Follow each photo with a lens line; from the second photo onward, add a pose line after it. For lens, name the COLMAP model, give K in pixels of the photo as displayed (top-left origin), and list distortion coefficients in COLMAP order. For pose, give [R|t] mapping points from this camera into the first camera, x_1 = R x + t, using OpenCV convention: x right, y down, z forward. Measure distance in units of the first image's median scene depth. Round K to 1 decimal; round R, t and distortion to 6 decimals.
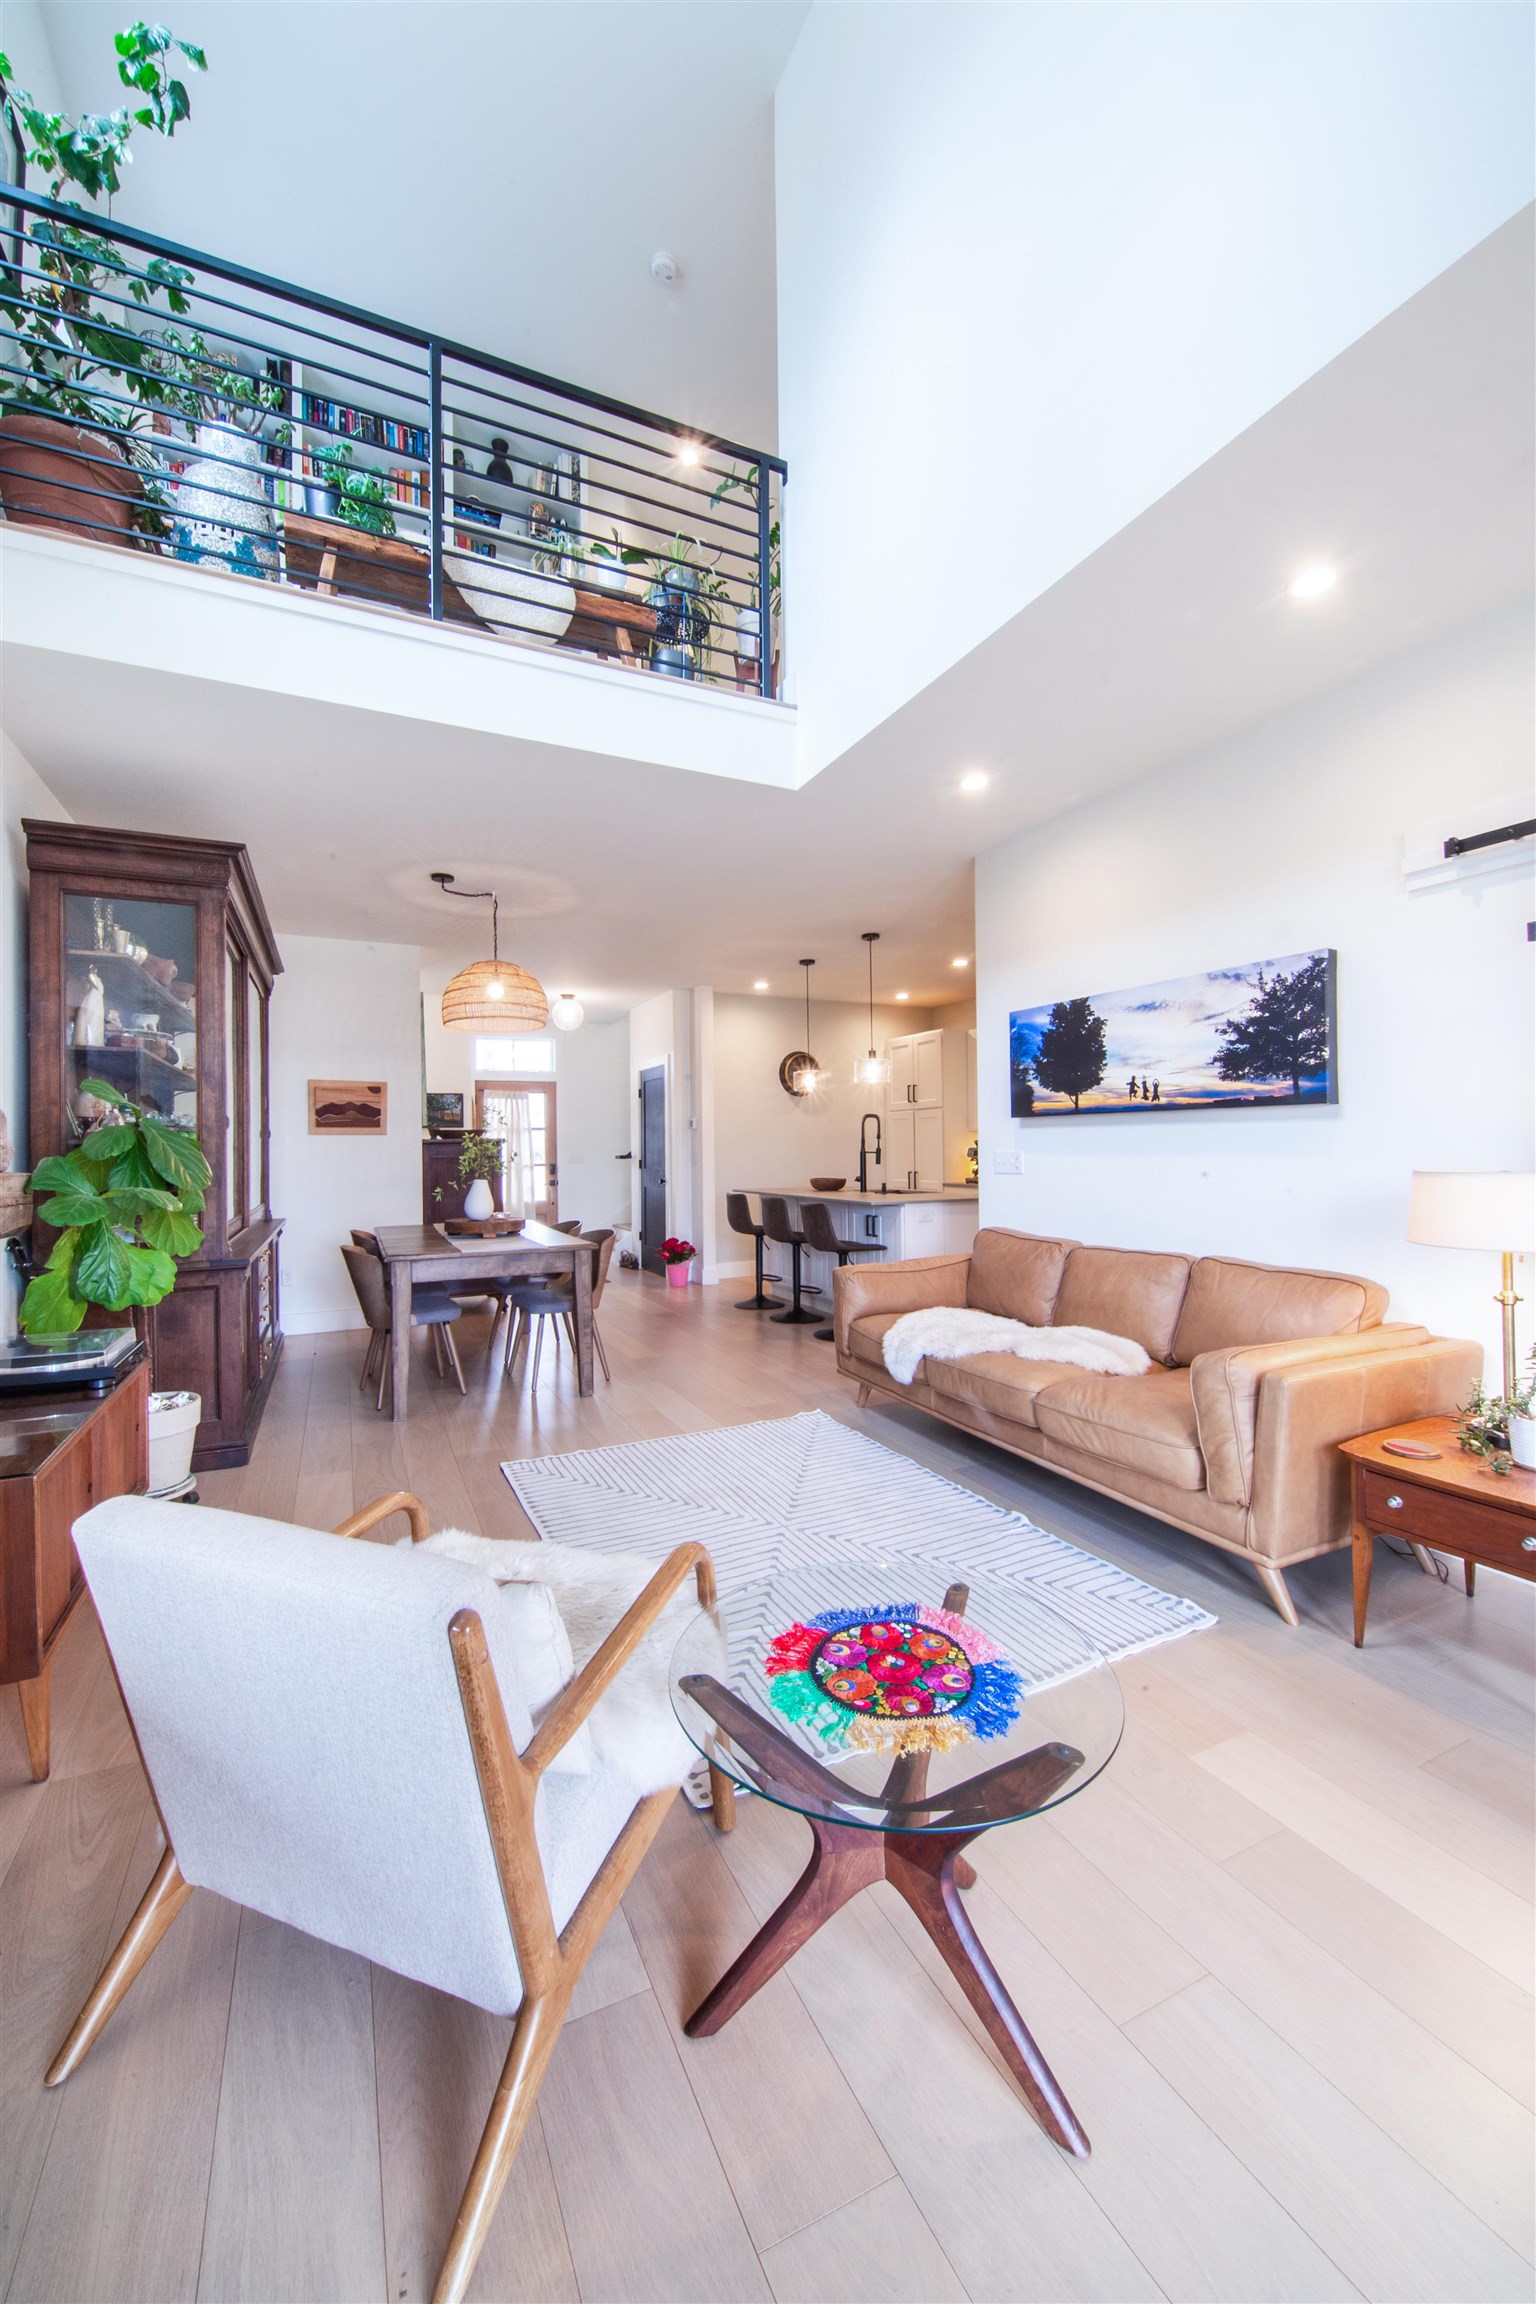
lens RADIAL K [[839.9, 0, 733.6], [0, 839.9, 1230.4], [0, 0, 1]] dist [-0.000899, -0.003595]
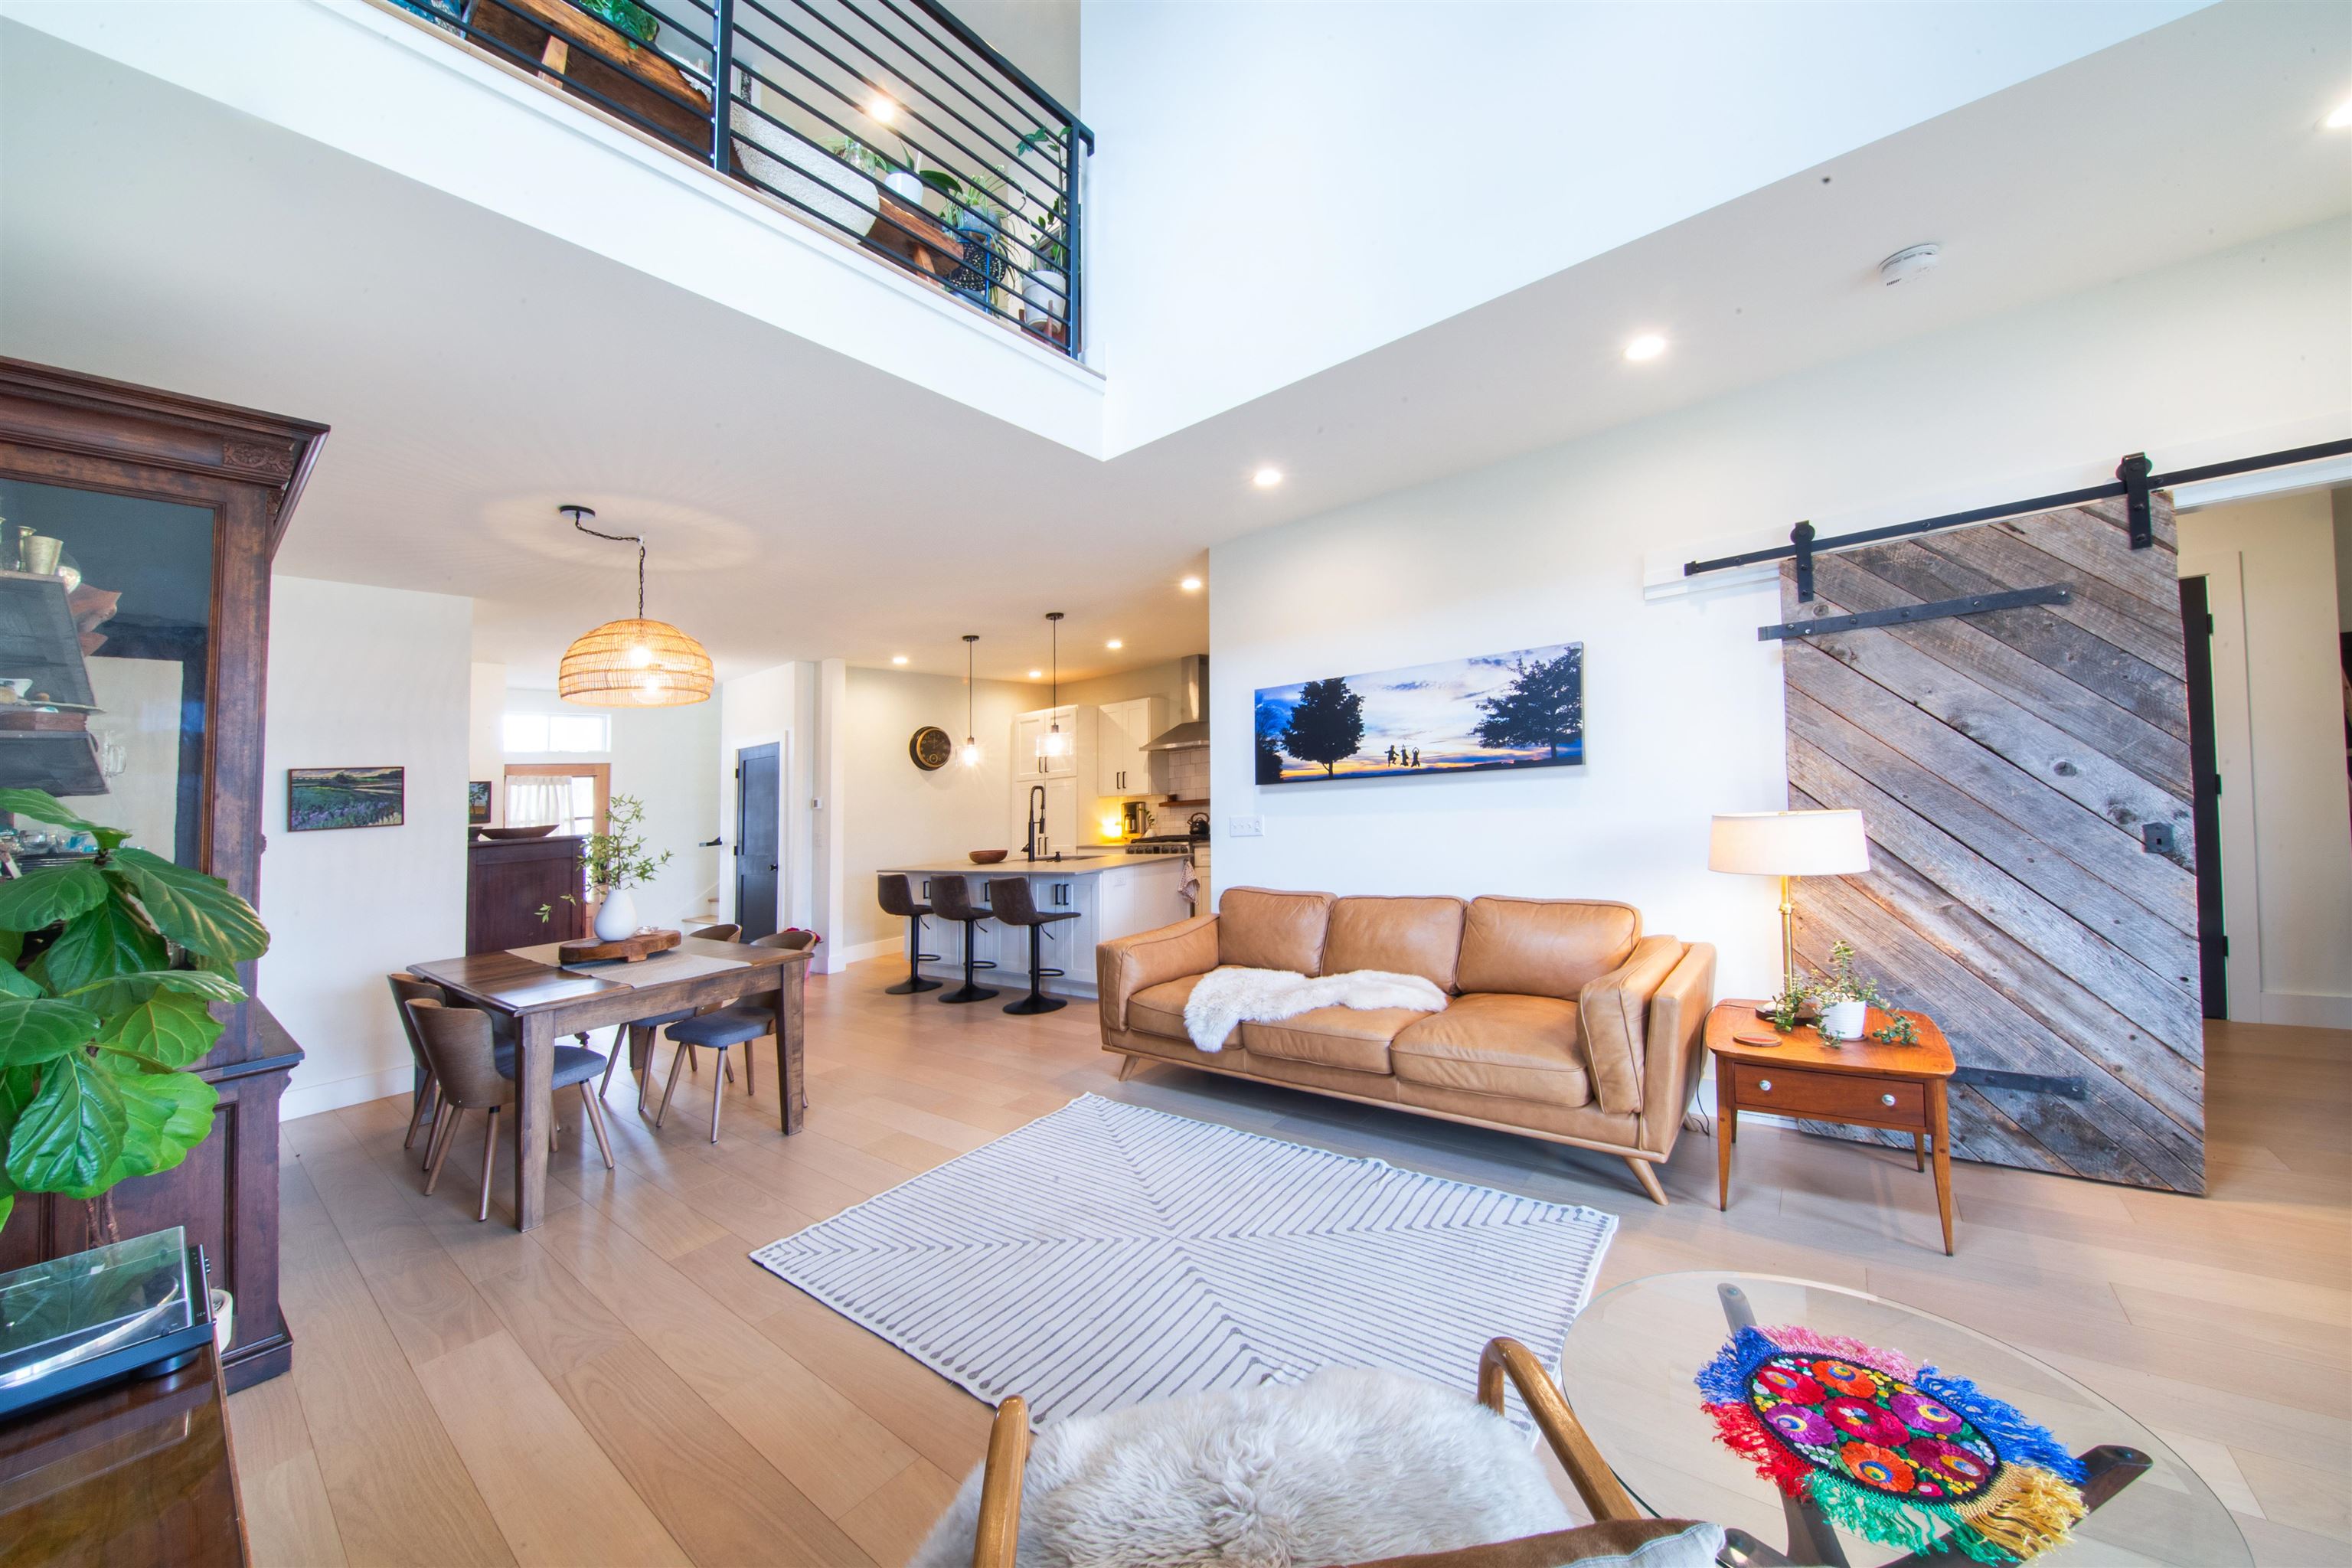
lens RADIAL K [[777.8, 0, 1169.2], [0, 777.8, 832.8], [0, 0, 1]] dist [0.000489, -0.004975]
pose [[0.894484, -0.068928, 0.441755, -0.277320], [0.100442, 0.993769, -0.048320, -0.045015], [-0.435672, 0.087592, 0.895834, 0.194122]]
